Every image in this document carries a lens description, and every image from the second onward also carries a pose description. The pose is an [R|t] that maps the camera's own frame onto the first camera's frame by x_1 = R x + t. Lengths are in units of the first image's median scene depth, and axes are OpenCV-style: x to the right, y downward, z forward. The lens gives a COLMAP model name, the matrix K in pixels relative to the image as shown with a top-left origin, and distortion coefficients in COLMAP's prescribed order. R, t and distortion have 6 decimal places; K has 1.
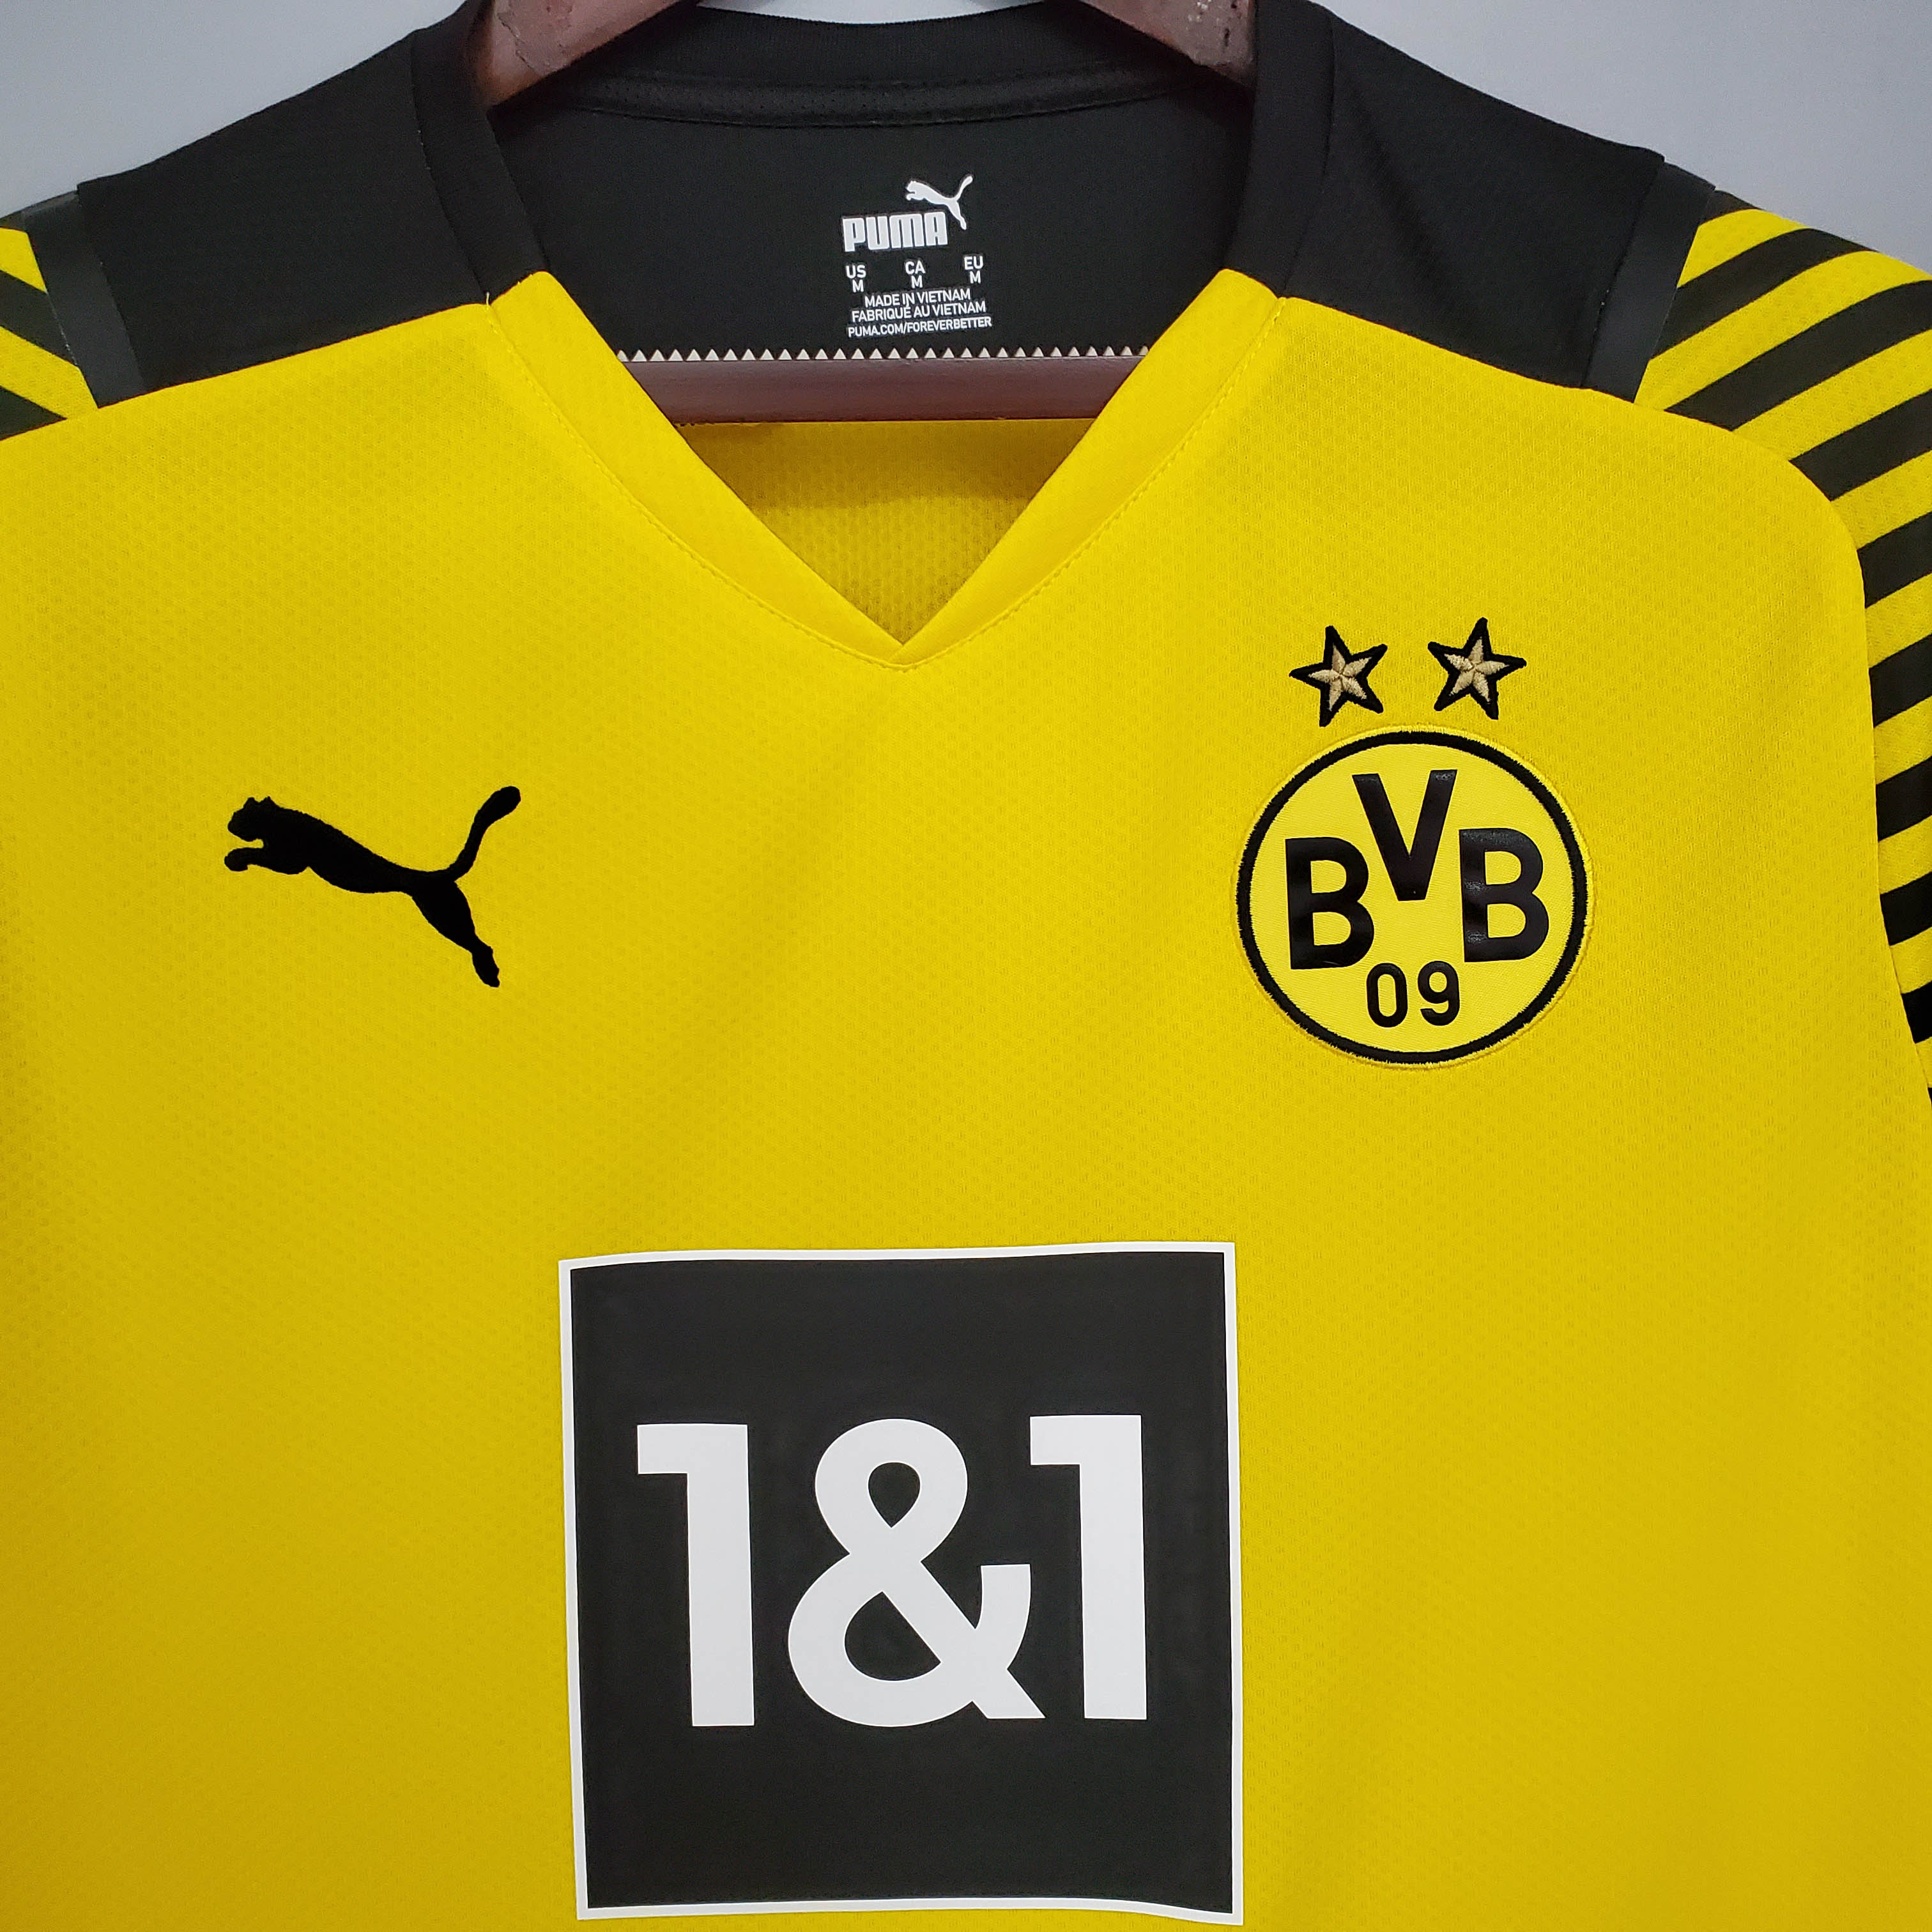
lens RADIAL K [[1916.2, 0, 960.6], [0, 1916.2, 941.3], [0, 0, 1]] dist [0.256274, -0.940997]
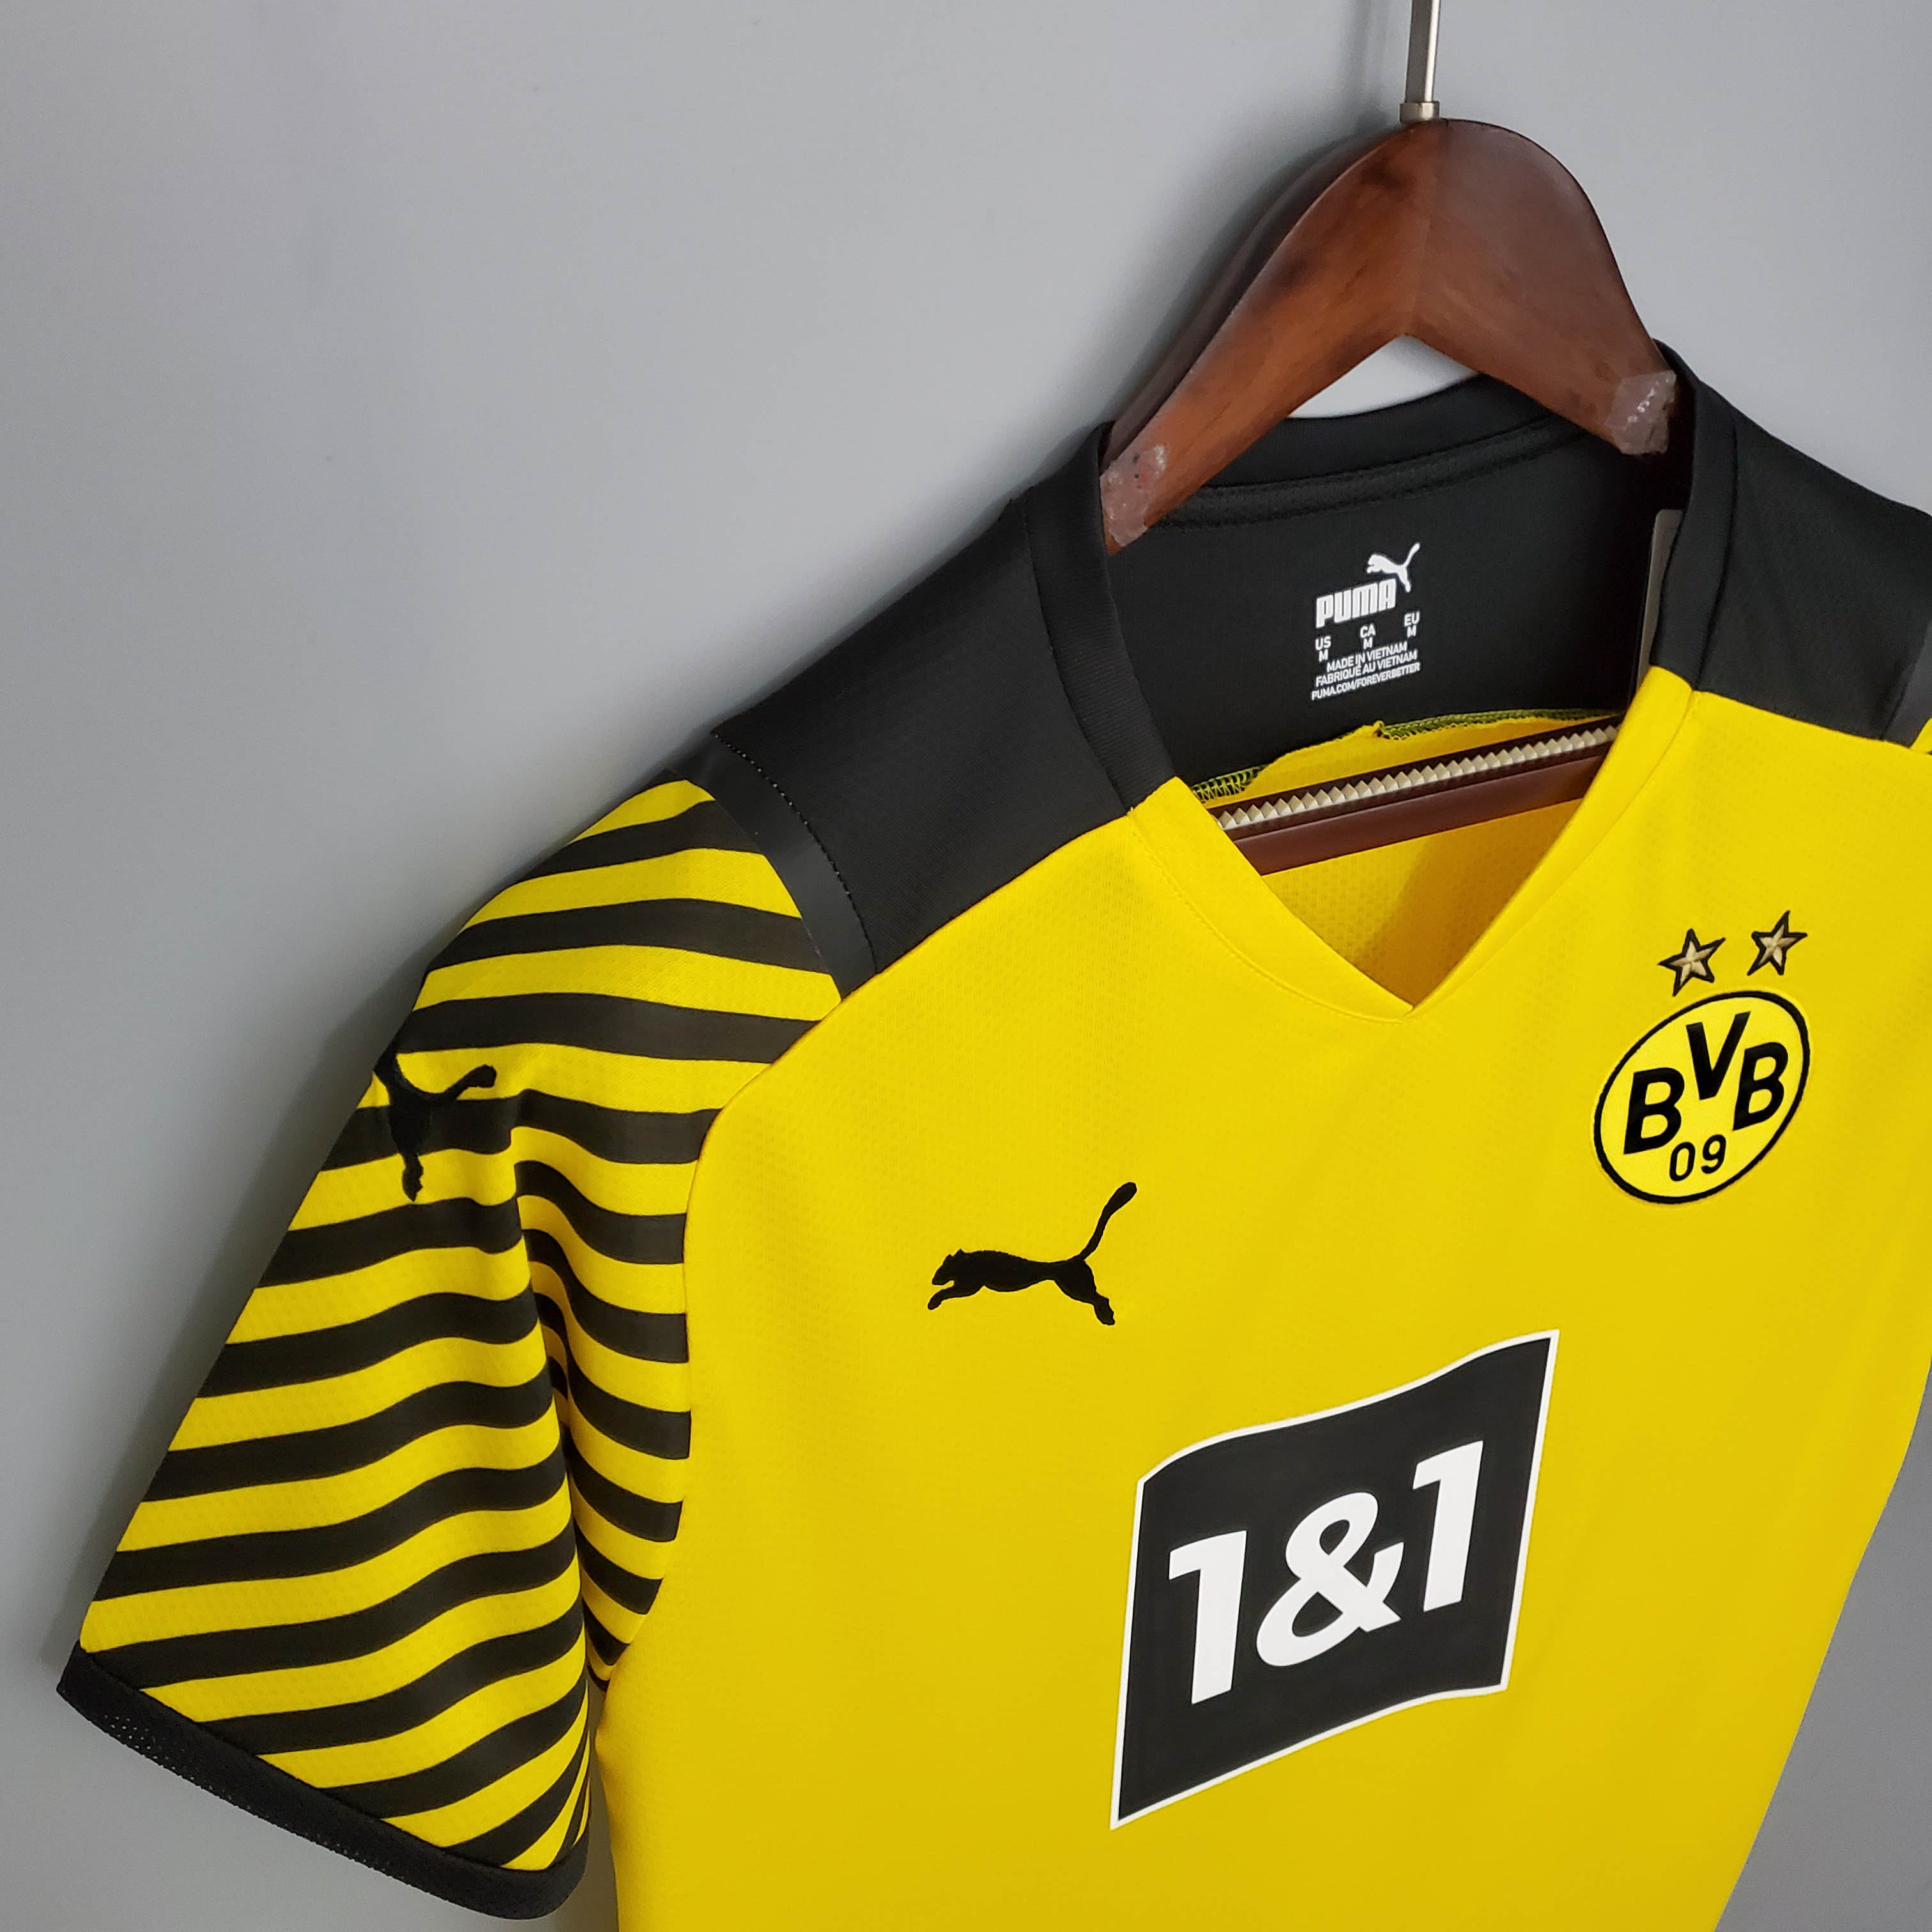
lens RADIAL K [[1916.2, 0, 960.6], [0, 1916.2, 941.3], [0, 0, 1]] dist [0.256274, -0.940997]
pose [[0.919277, -0.179138, 0.350486, -0.698554], [0.019094, 0.909681, 0.414868, -0.690808], [-0.393149, -0.374687, 0.839669, 0.103651]]
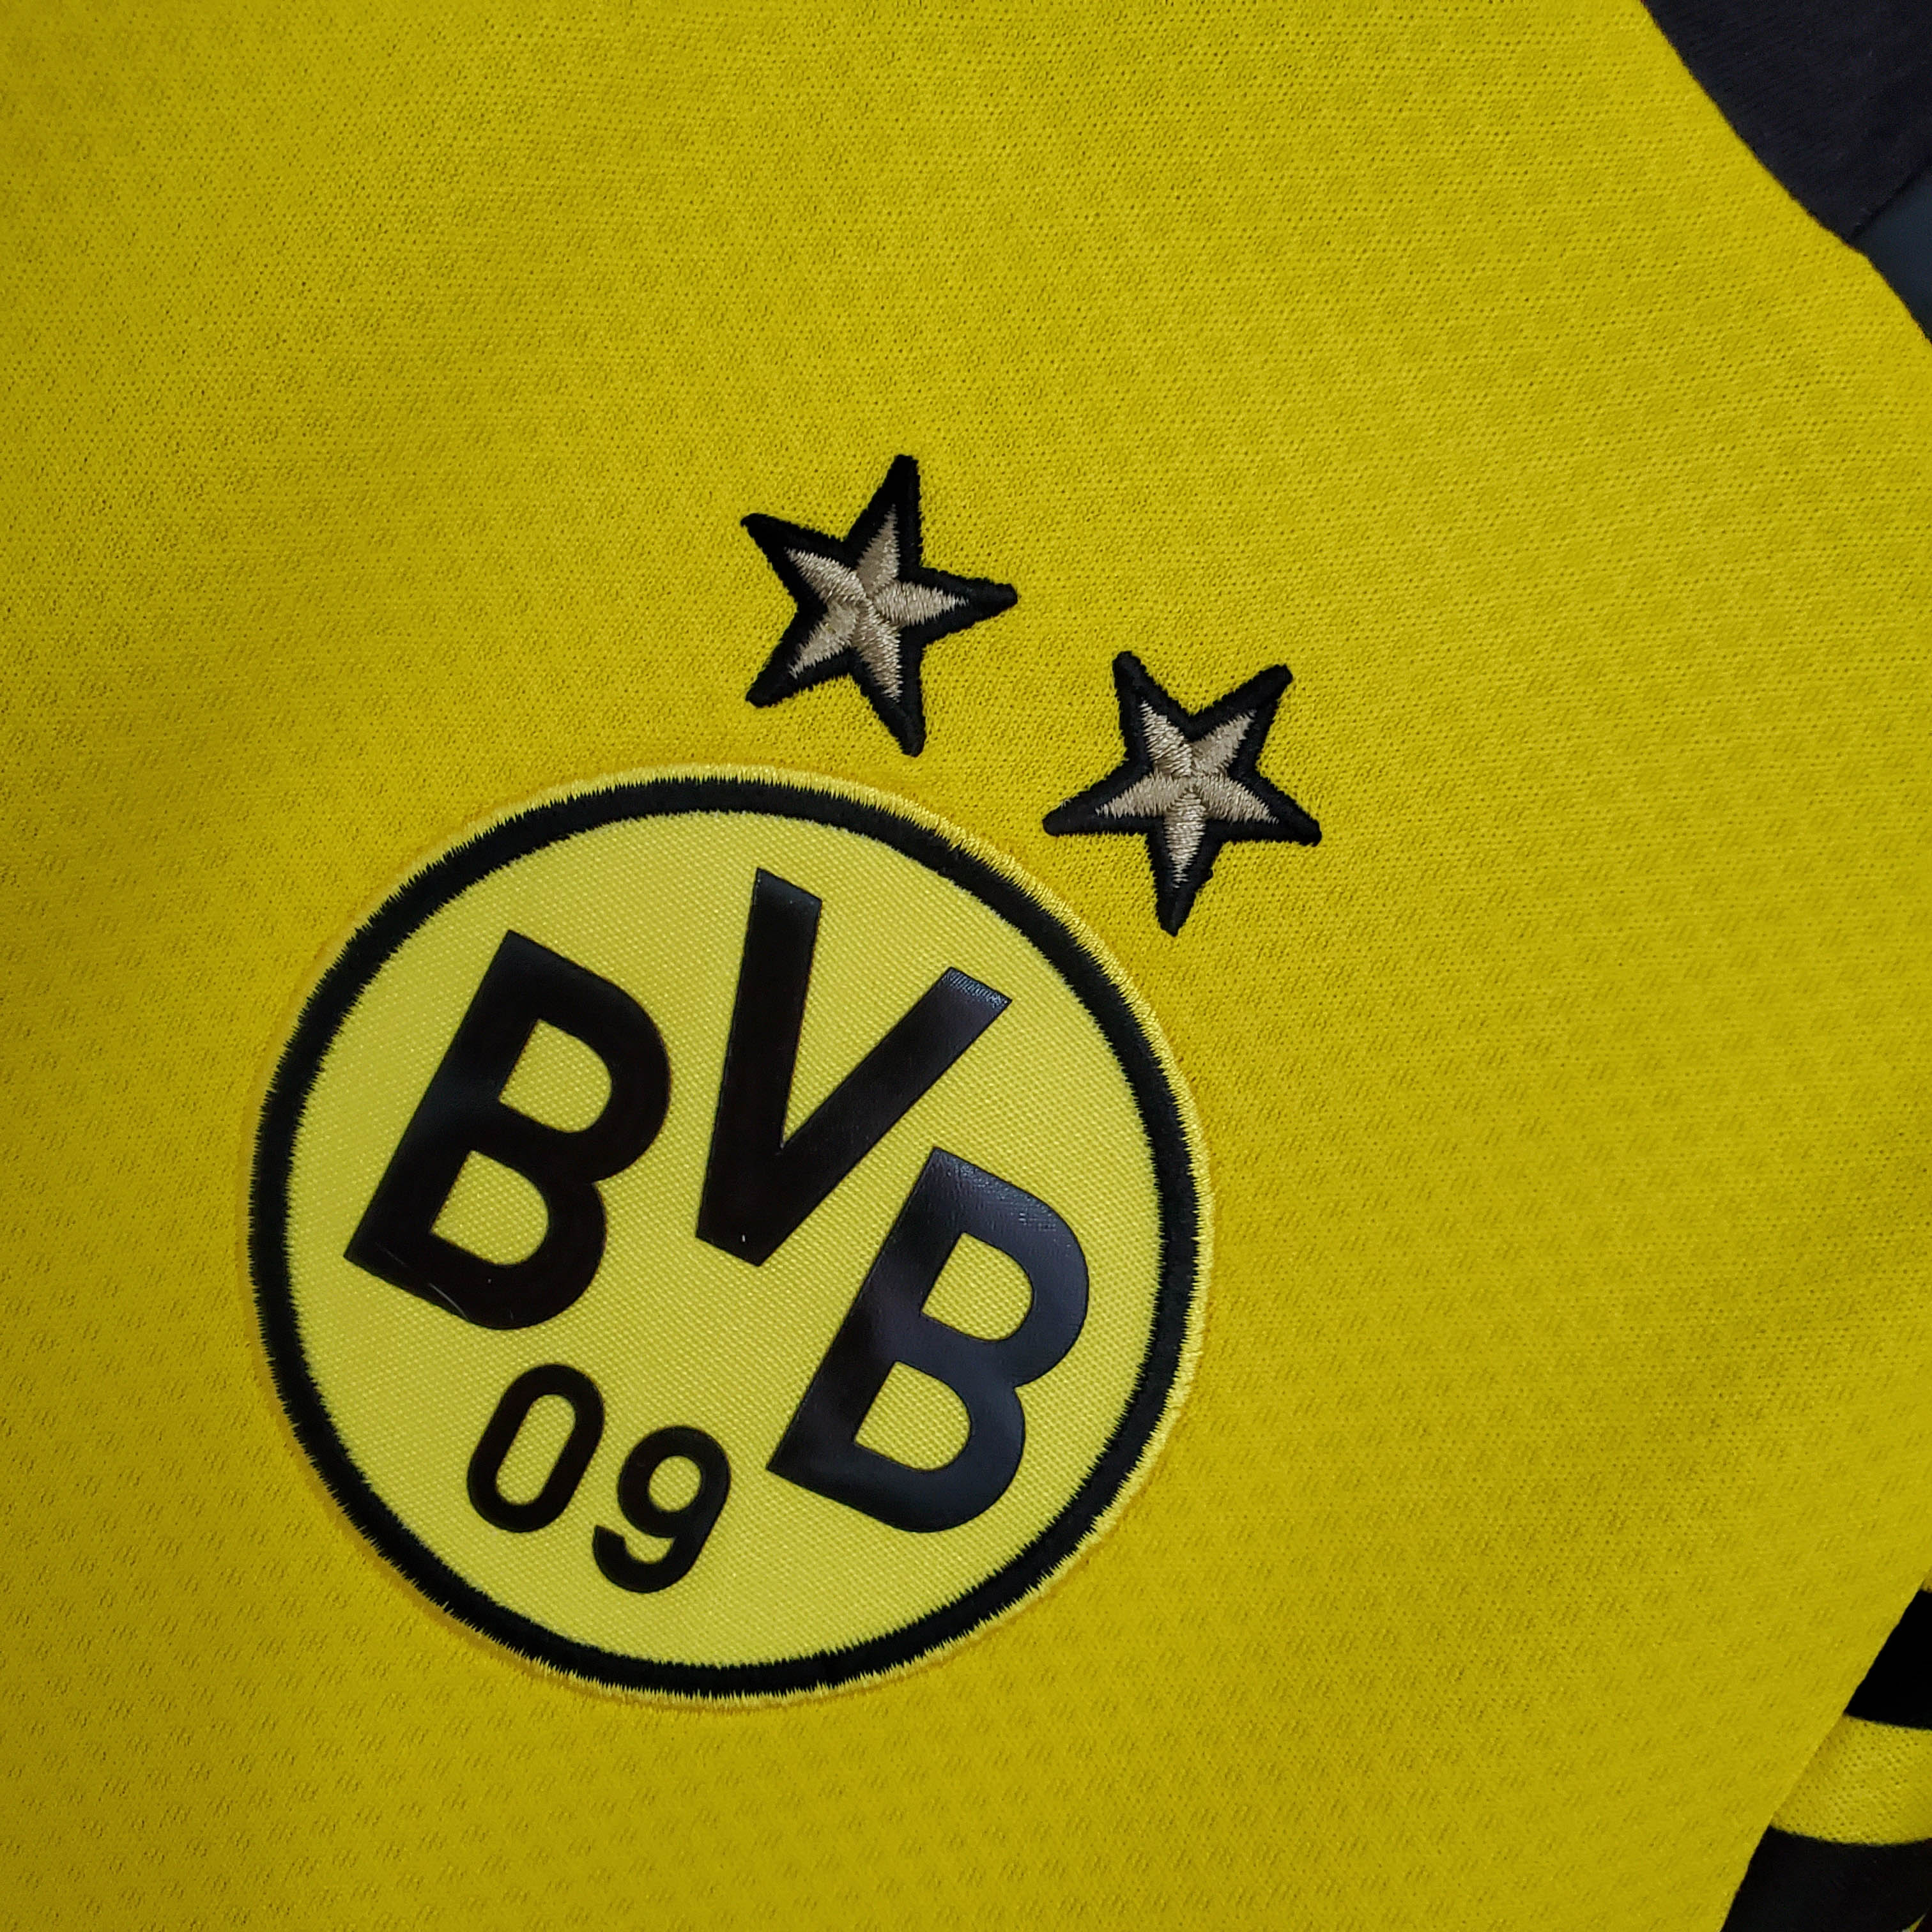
lens RADIAL K [[1916.2, 0, 960.6], [0, 1916.2, 941.3], [0, 0, 1]] dist [0.256274, -0.940997]
pose [[0.855435, 0.486045, 0.178862, 0.176796], [-0.501467, 0.863646, 0.051440, -0.109962], [-0.129472, -0.133697, 0.982528, 0.647318]]
